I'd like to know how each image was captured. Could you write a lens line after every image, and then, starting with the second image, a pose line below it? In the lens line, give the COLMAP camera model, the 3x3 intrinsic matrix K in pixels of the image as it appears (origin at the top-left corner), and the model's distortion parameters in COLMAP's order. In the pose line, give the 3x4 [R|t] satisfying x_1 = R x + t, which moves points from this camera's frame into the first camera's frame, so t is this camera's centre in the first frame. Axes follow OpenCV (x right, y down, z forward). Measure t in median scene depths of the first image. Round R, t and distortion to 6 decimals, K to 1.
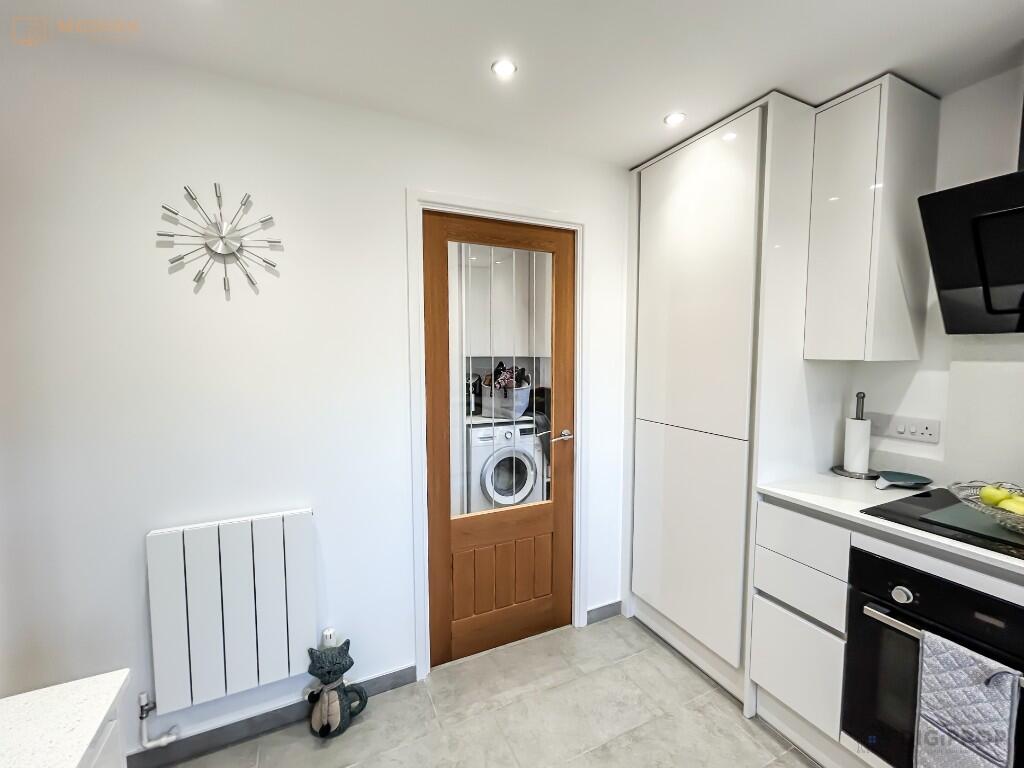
lens RADIAL K [[422.8, 0, 515.2], [0, 422.8, 384.3], [0, 0, 1]] dist [-0.001252, -0.000732]
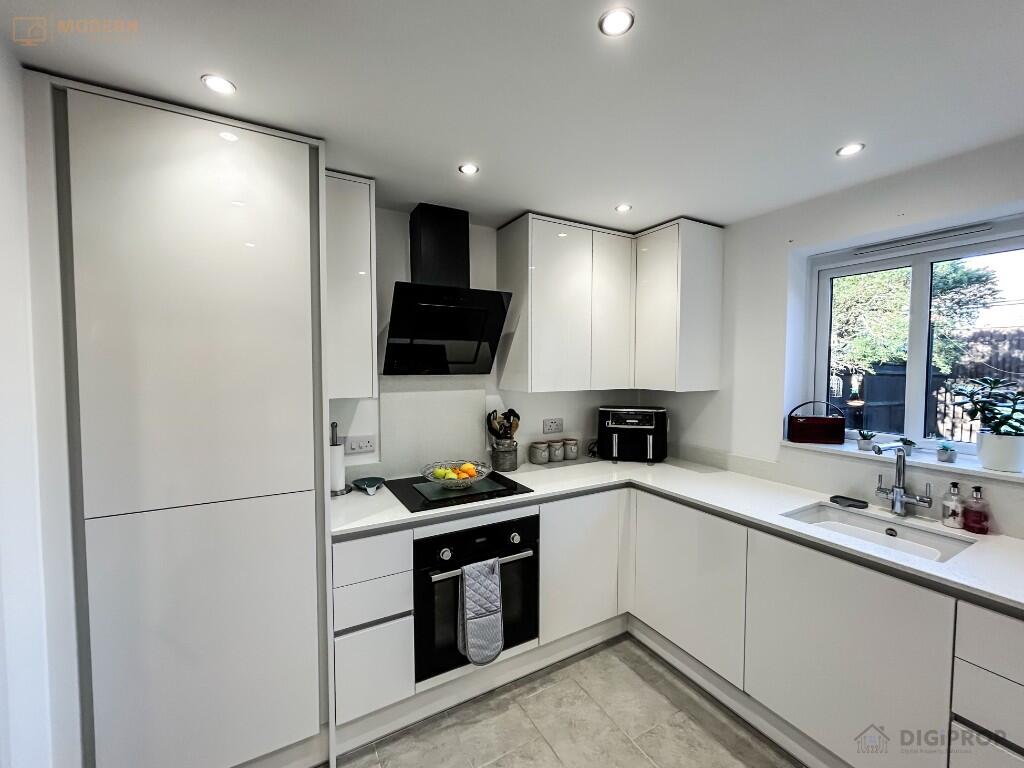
lens RADIAL K [[419.6, 0, 514.4], [0, 419.6, 384.4], [0, 0, 1]] dist [-0.001543, -0.000098]
pose [[-0.063034, -0.047253, 0.996892, -0.423431], [0.071933, 0.996065, 0.051762, -0.122773], [-0.995416, 0.074973, -0.059387, 0.609996]]
